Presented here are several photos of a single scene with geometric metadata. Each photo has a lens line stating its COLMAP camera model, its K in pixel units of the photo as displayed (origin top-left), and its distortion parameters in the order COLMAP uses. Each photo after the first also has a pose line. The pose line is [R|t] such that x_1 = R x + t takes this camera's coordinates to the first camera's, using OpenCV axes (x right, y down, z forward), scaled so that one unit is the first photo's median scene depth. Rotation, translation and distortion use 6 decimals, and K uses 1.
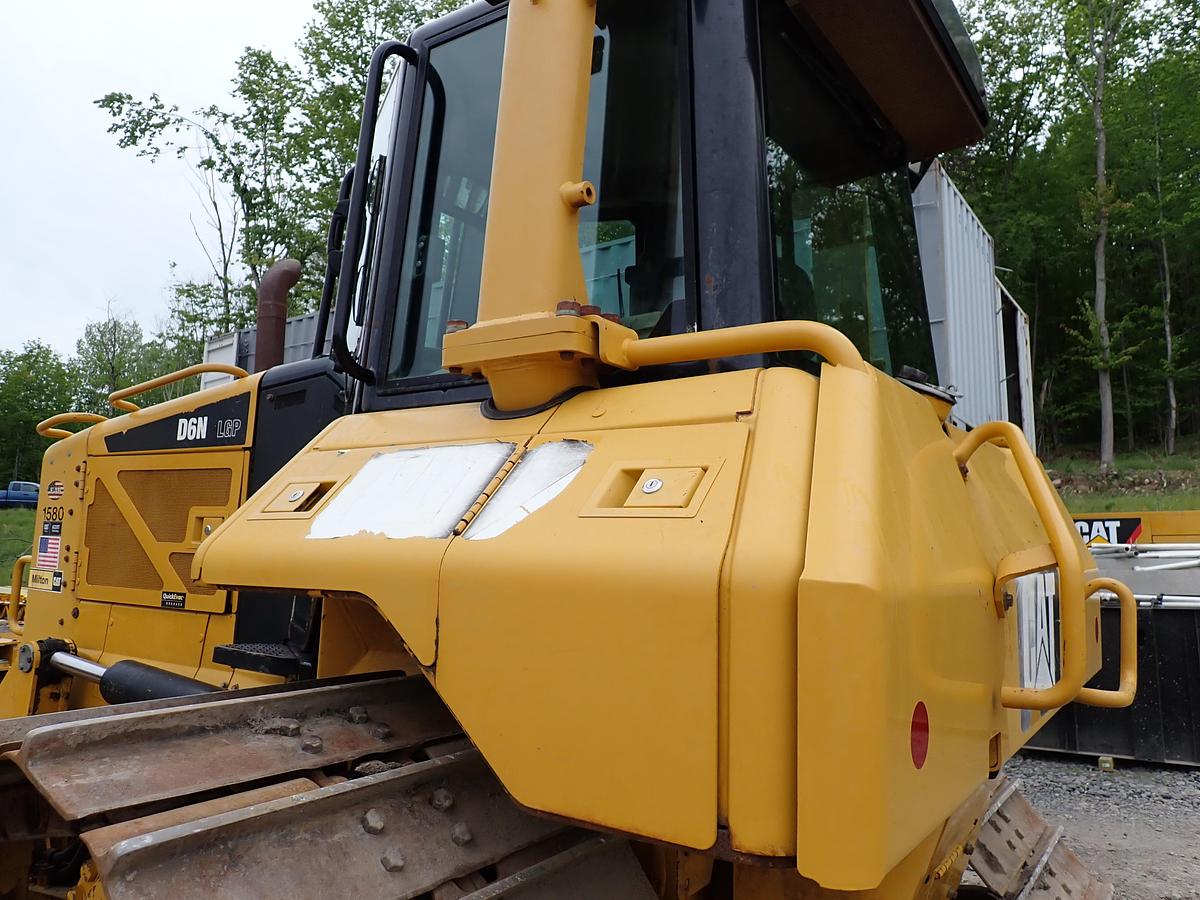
lens RADIAL K [[886.1, 0, 597.1], [0, 886.1, 453.8], [0, 0, 1]] dist [0.005235, 0.004129]
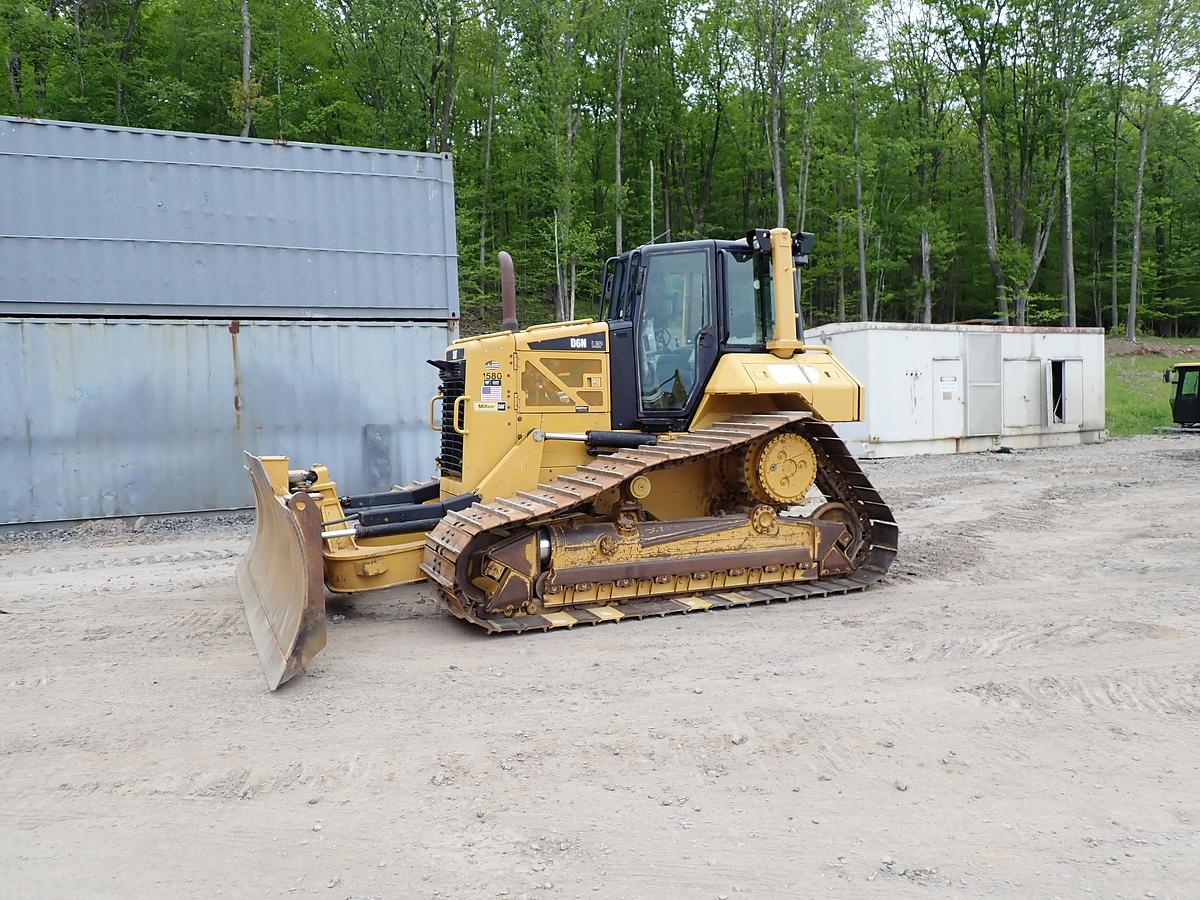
lens RADIAL K [[886.1, 0, 599.7], [0, 886.1, 443.7], [0, 0, 1]] dist [0.005235, 0.004129]
pose [[0.510108, -0.068808, 0.857354, -0.821937], [-0.073764, 0.989623, 0.123311, -0.018968], [-0.856941, -0.126144, 0.499739, -0.114990]]
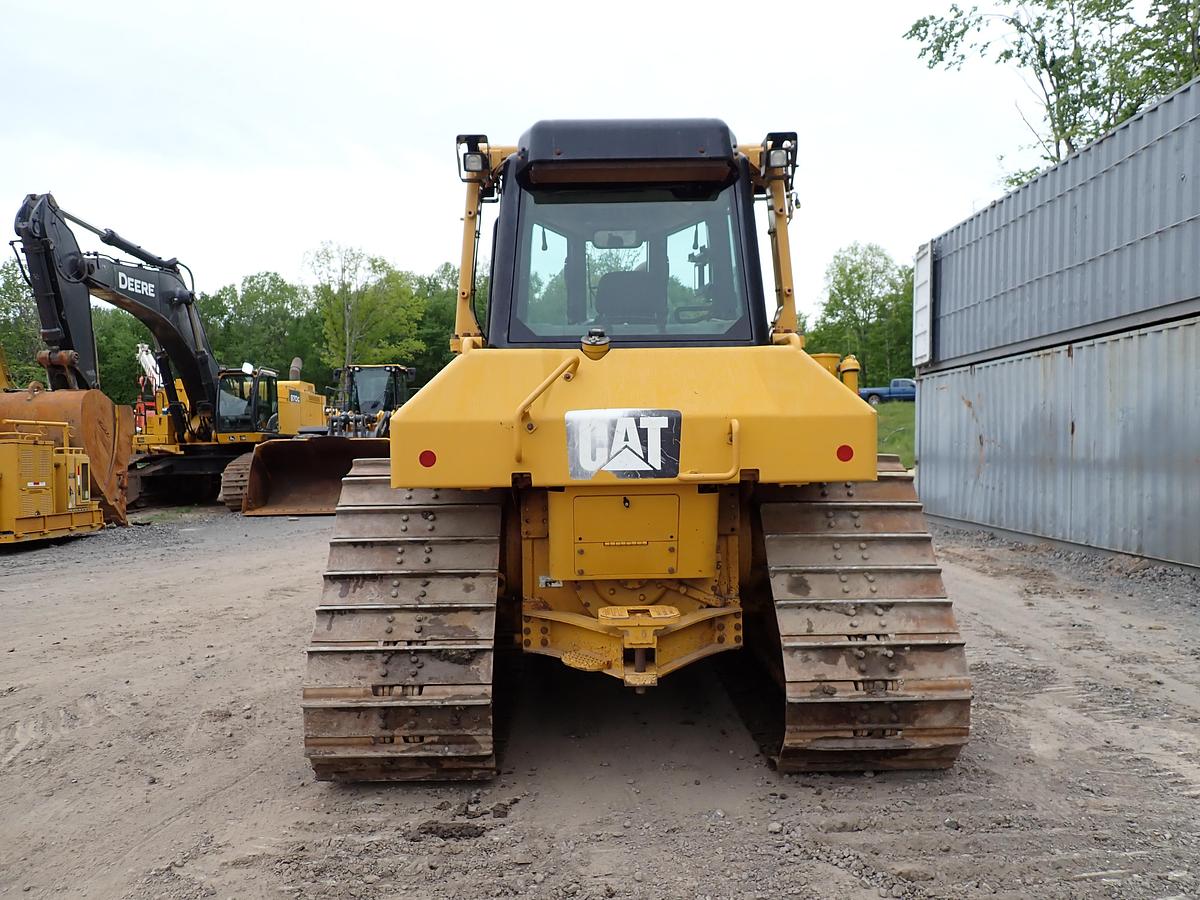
lens RADIAL K [[886.1, 0, 597.6], [0, 886.1, 449.6], [0, 0, 1]] dist [0.005235, 0.004129]
pose [[0.578259, -0.014231, -0.815729, 0.431313], [0.114778, 0.991323, 0.064070, 0.013301], [0.807739, -0.130677, 0.574875, -0.070346]]
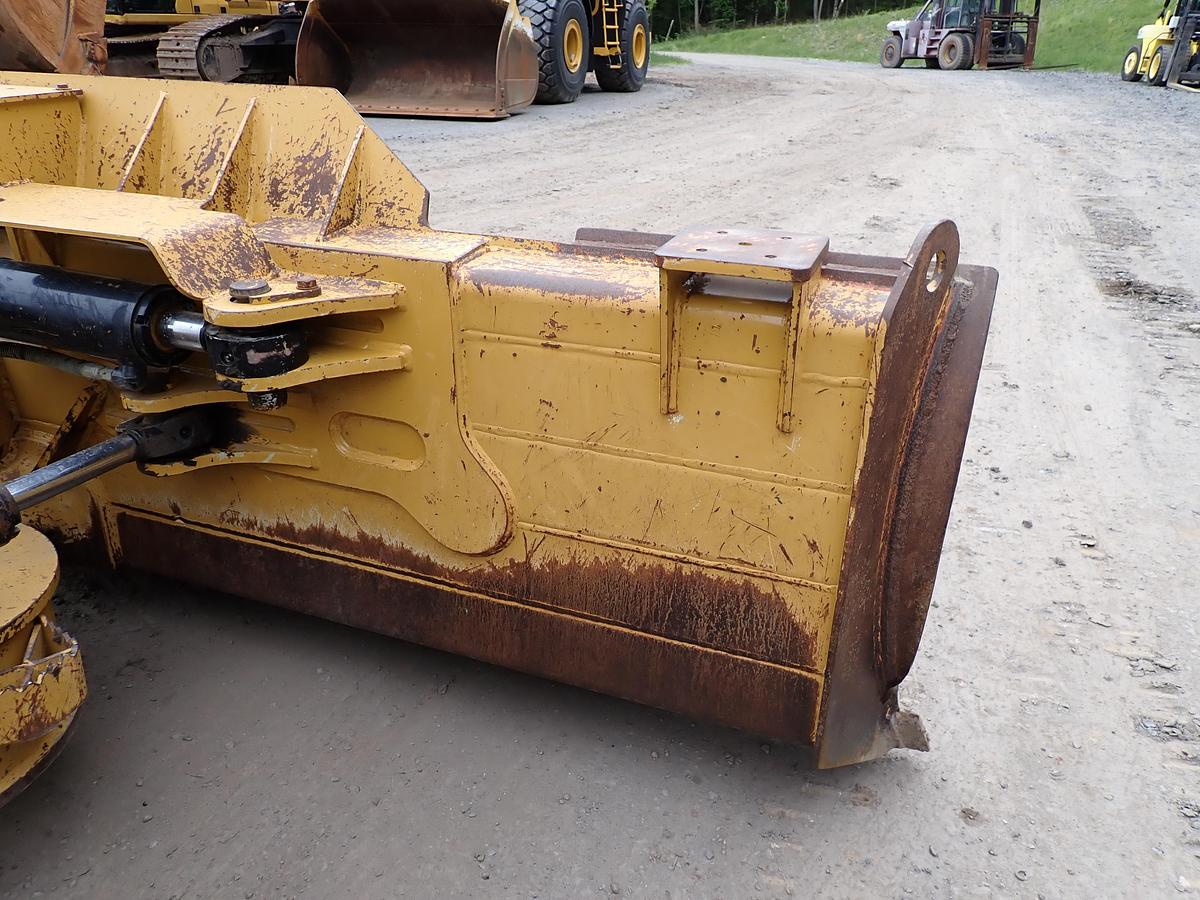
lens RADIAL K [[886.1, 0, 594.8], [0, 886.1, 448.5], [0, 0, 1]] dist [0.005235, 0.004129]
pose [[0.229909, 0.413227, -0.881128, -0.096498], [0.109250, 0.888700, 0.445284, 0.098885], [0.967061, -0.198638, 0.159175, 0.548813]]
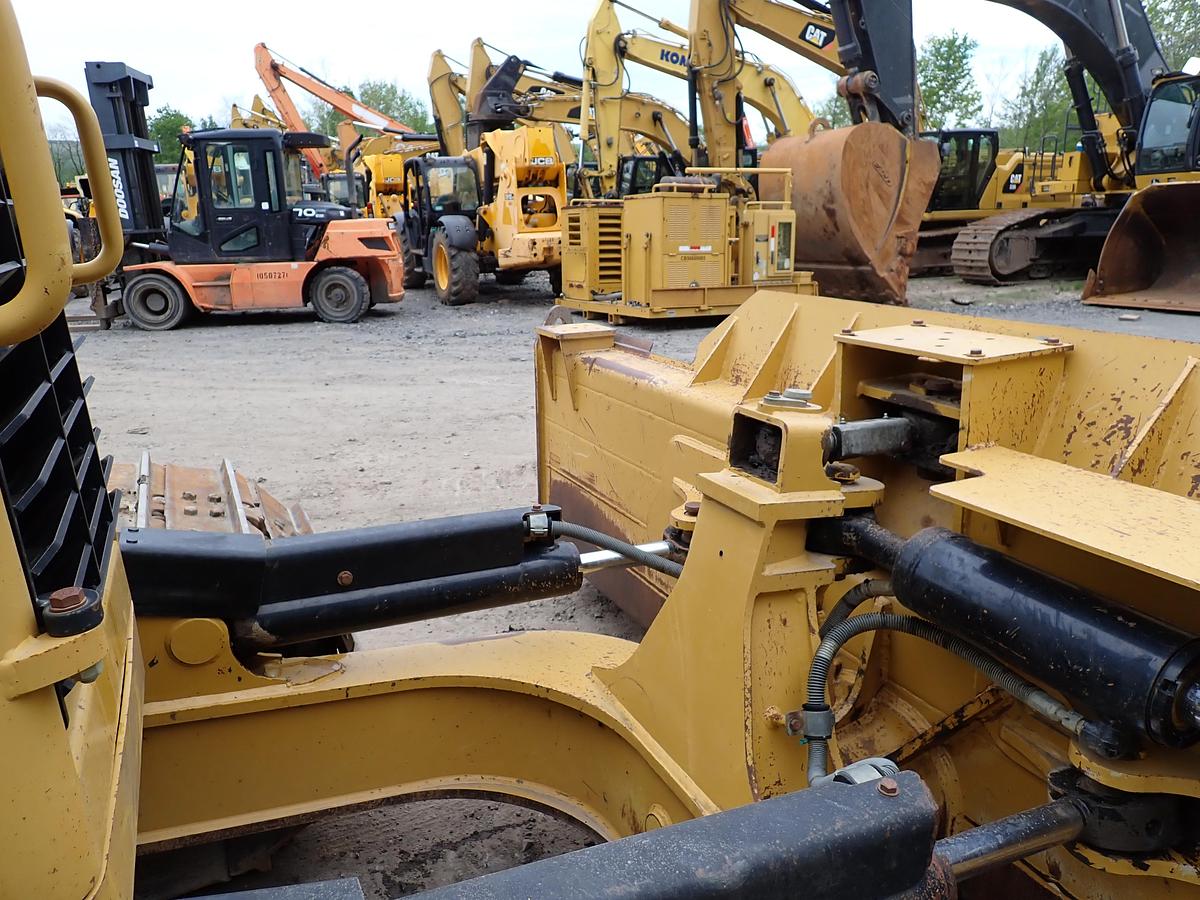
lens RADIAL K [[886.1, 0, 601.5], [0, 886.1, 445.2], [0, 0, 1]] dist [0.005235, 0.004129]
pose [[-0.513605, 0.213215, -0.831113, -0.138736], [0.114710, 0.977001, 0.179754, 0.082297], [0.850324, -0.003014, -0.526250, 0.500135]]
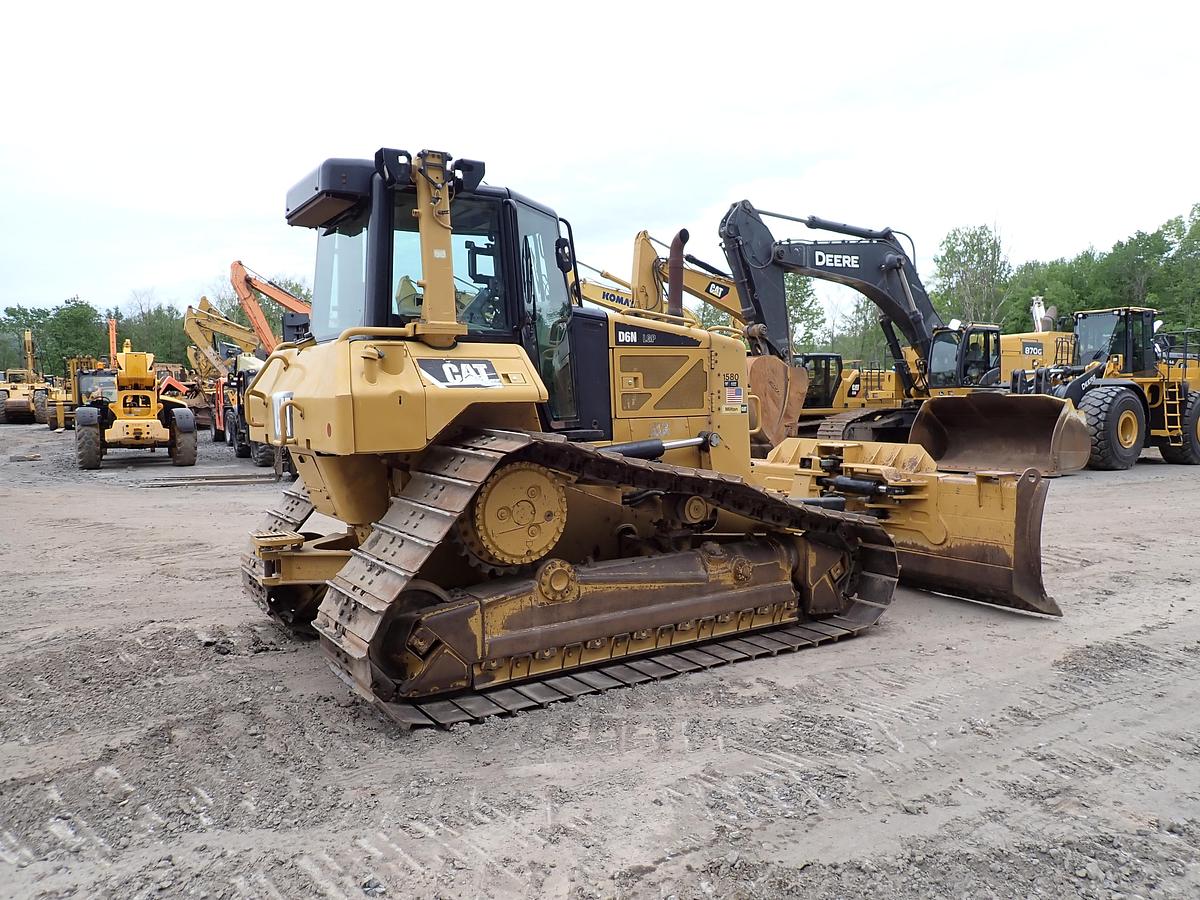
lens RADIAL K [[886.1, 0, 599.6], [0, 886.1, 448.0], [0, 0, 1]] dist [0.005235, 0.004129]
pose [[-0.390658, 0.036948, -0.919794, 0.554296], [0.110023, 0.993906, -0.006804, 0.084485], [0.913937, -0.103857, -0.392342, 0.590493]]
